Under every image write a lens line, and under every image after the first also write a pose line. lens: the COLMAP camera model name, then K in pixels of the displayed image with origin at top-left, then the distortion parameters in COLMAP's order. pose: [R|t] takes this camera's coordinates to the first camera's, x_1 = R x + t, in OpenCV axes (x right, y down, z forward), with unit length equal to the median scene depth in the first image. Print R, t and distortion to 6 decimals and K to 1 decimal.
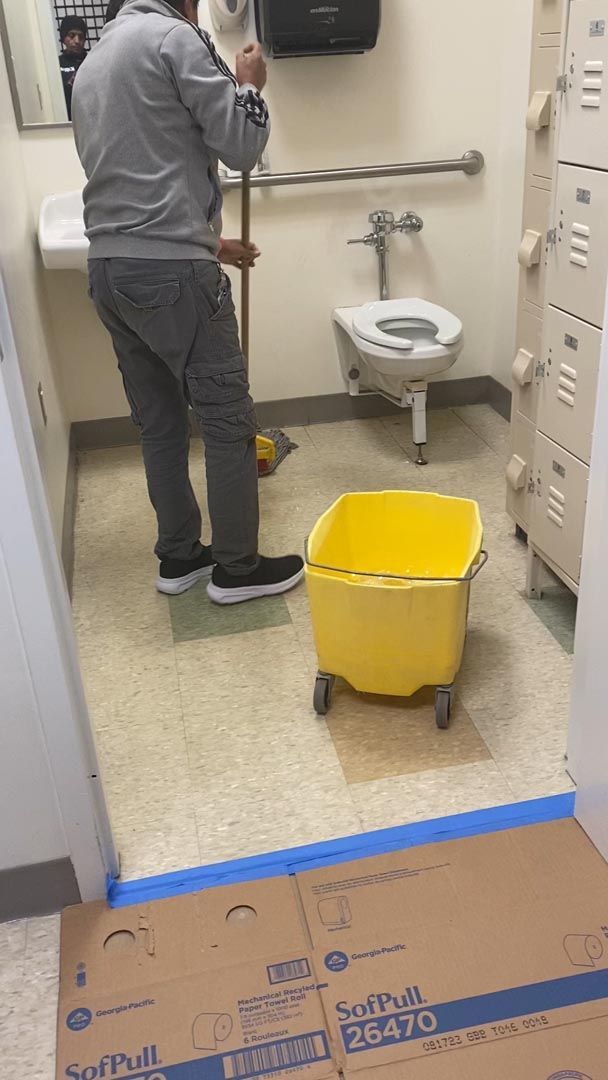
lens RADIAL K [[933.8, 0, 302.1], [0, 933.8, 540.4], [0, 0, 1]] dist [0.035853, -0.074768]
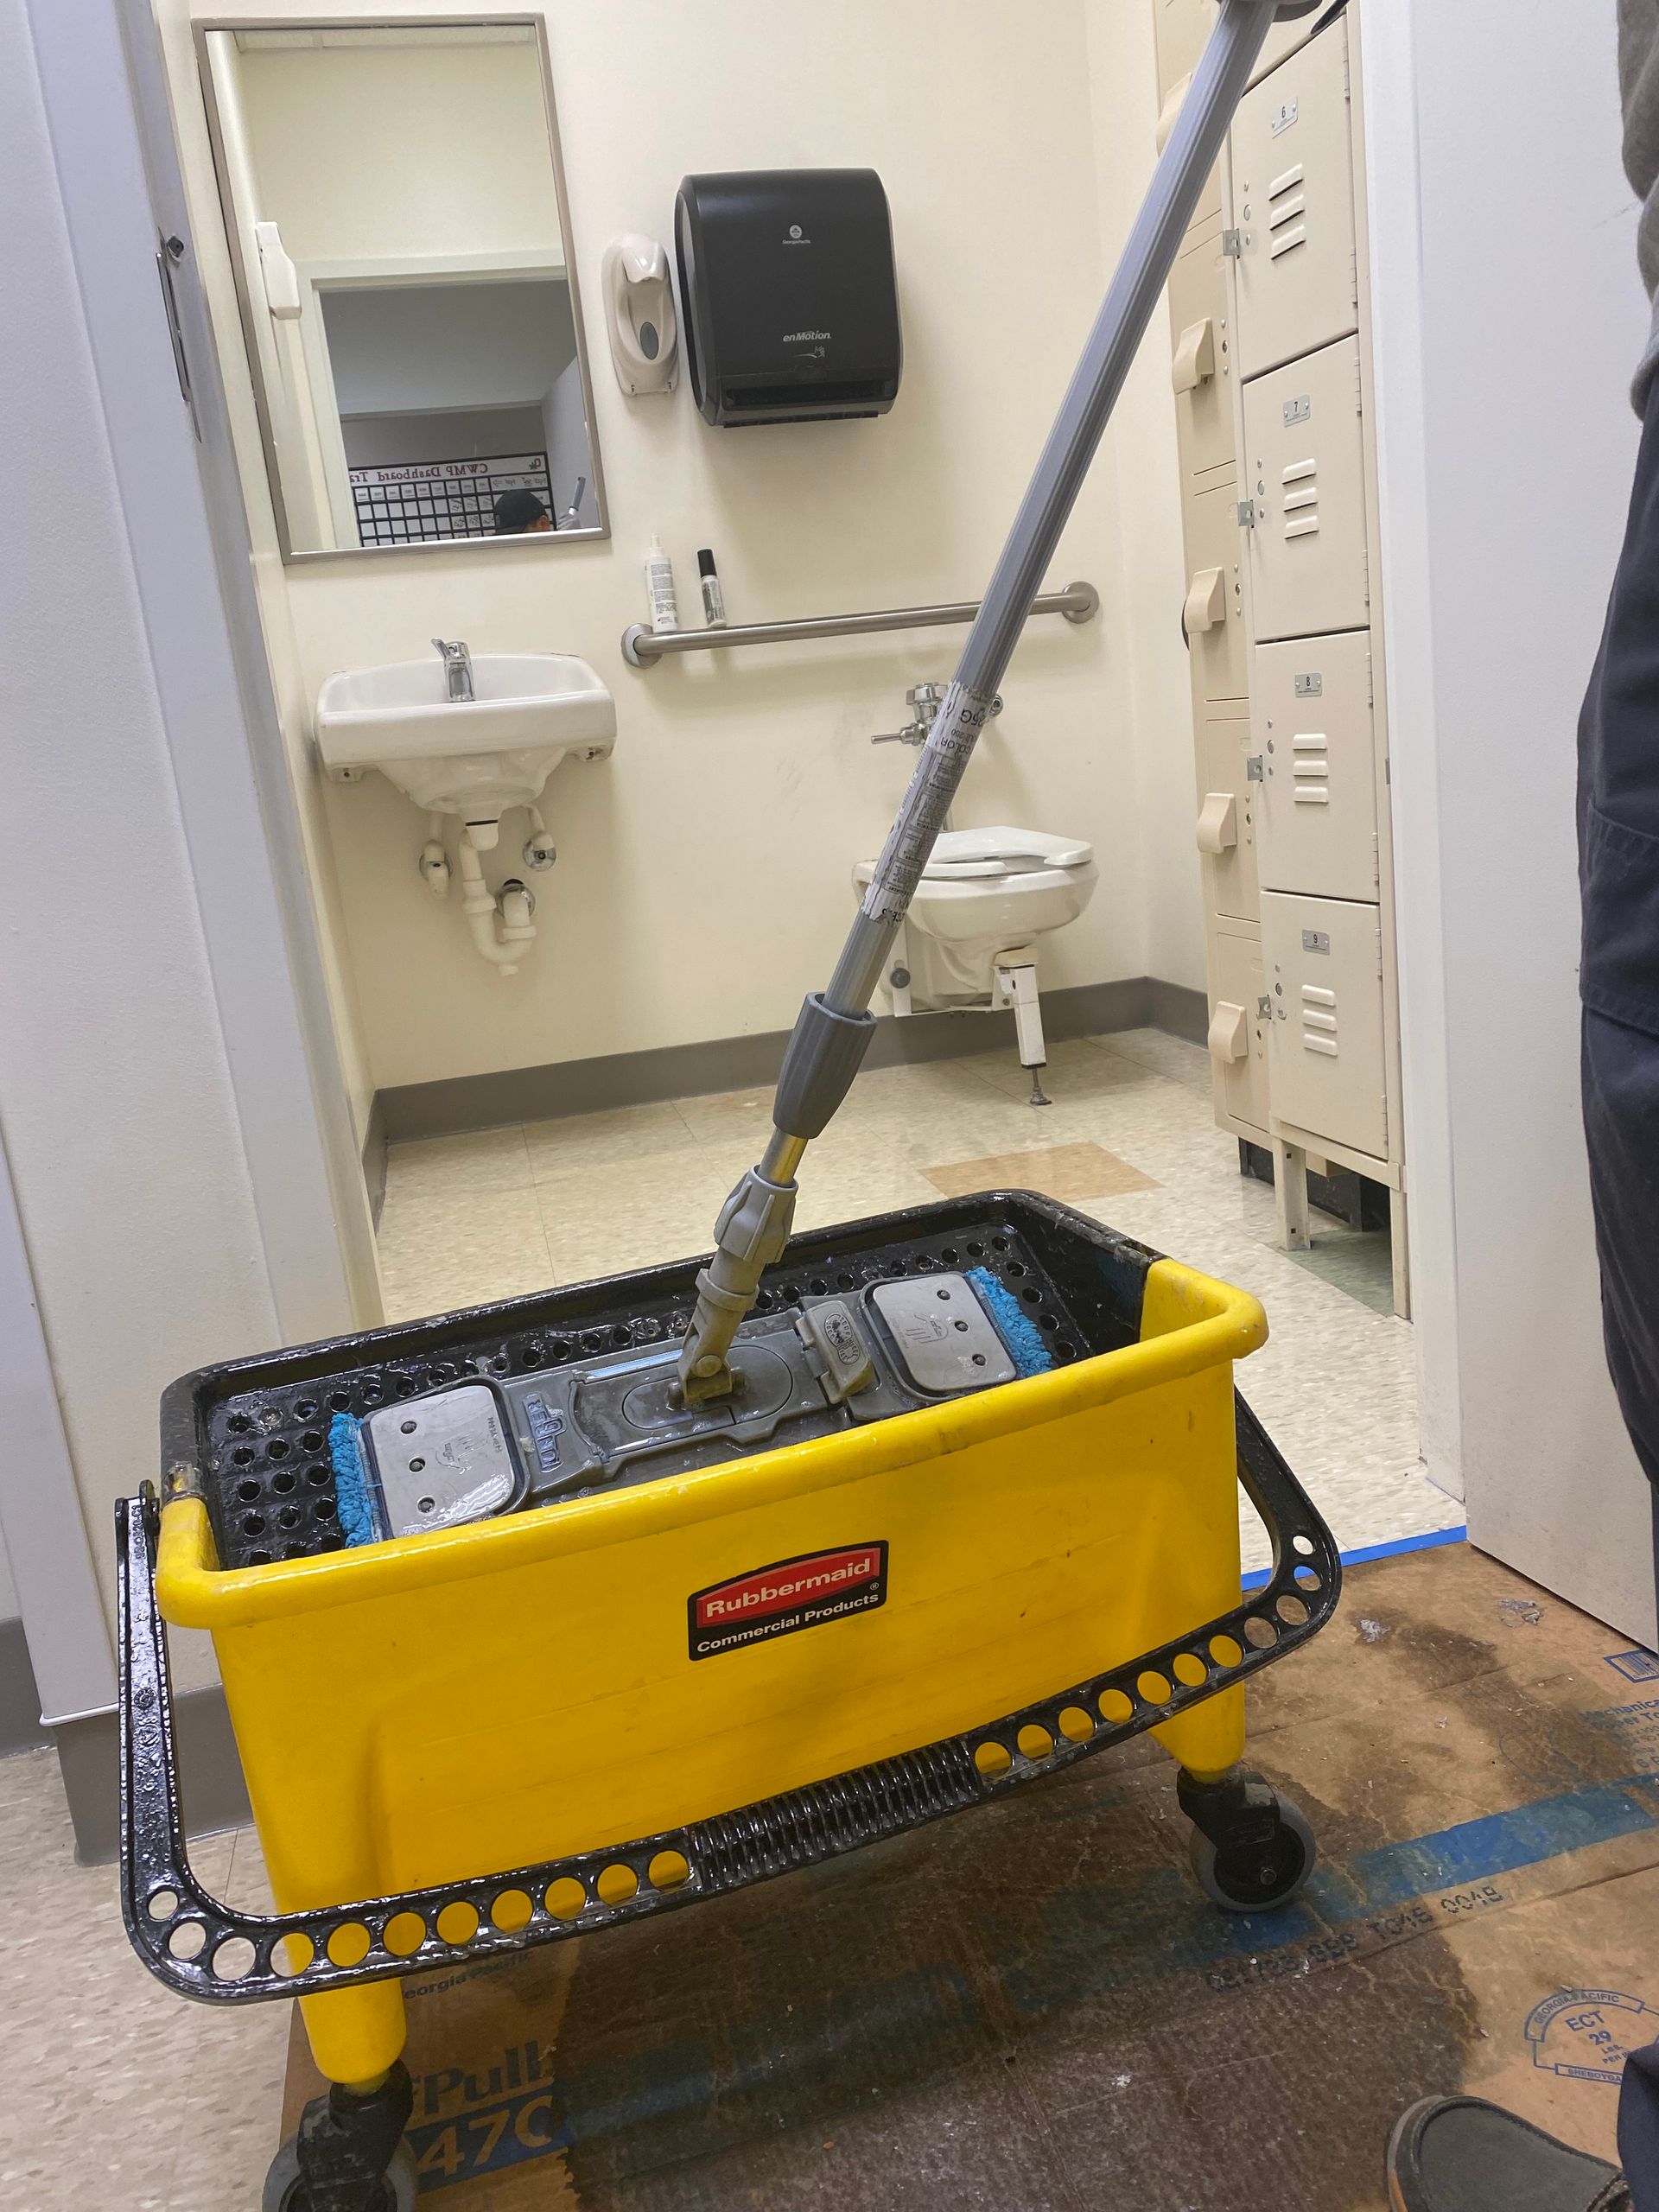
lens RADIAL K [[1681.9, 0, 819.4], [0, 1681.9, 1082.3], [0, 0, 1]] dist [0.033802, -0.048534]
pose [[0.998097, -0.060190, 0.013405, -0.013107], [0.061596, 0.962906, -0.262713, 0.212668], [0.002905, 0.263038, 0.964781, 0.121095]]
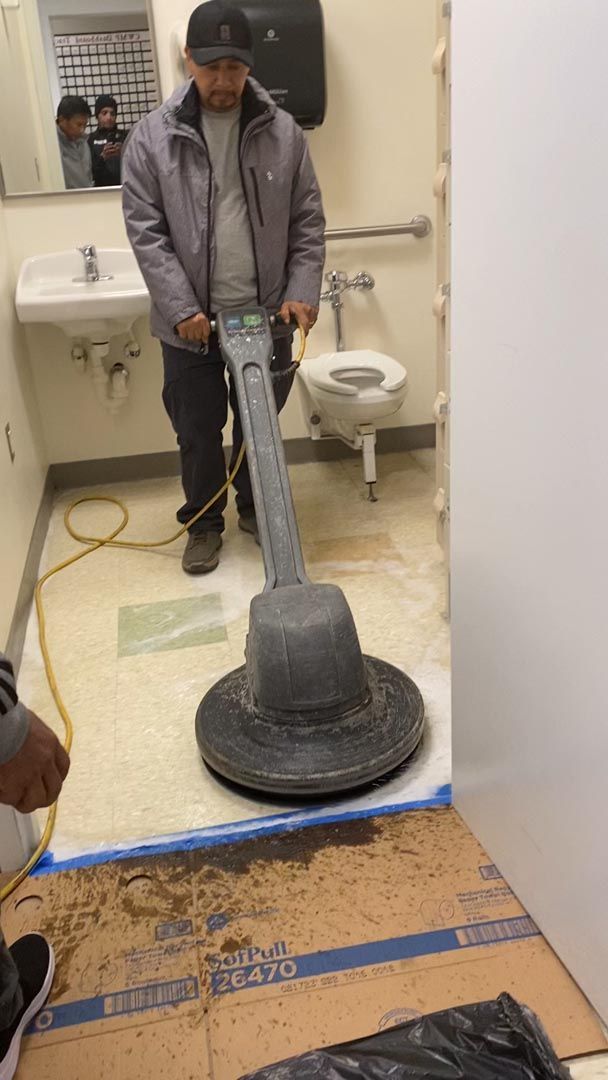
lens RADIAL K [[933.8, 0, 311.9], [0, 933.8, 540.3], [0, 0, 1]] dist [0.035853, -0.074768]
pose [[0.999874, 0.002001, -0.015717, 0.109851], [-0.002981, 0.998036, -0.062575, 0.042597], [0.015561, 0.062614, 0.997916, -0.095900]]
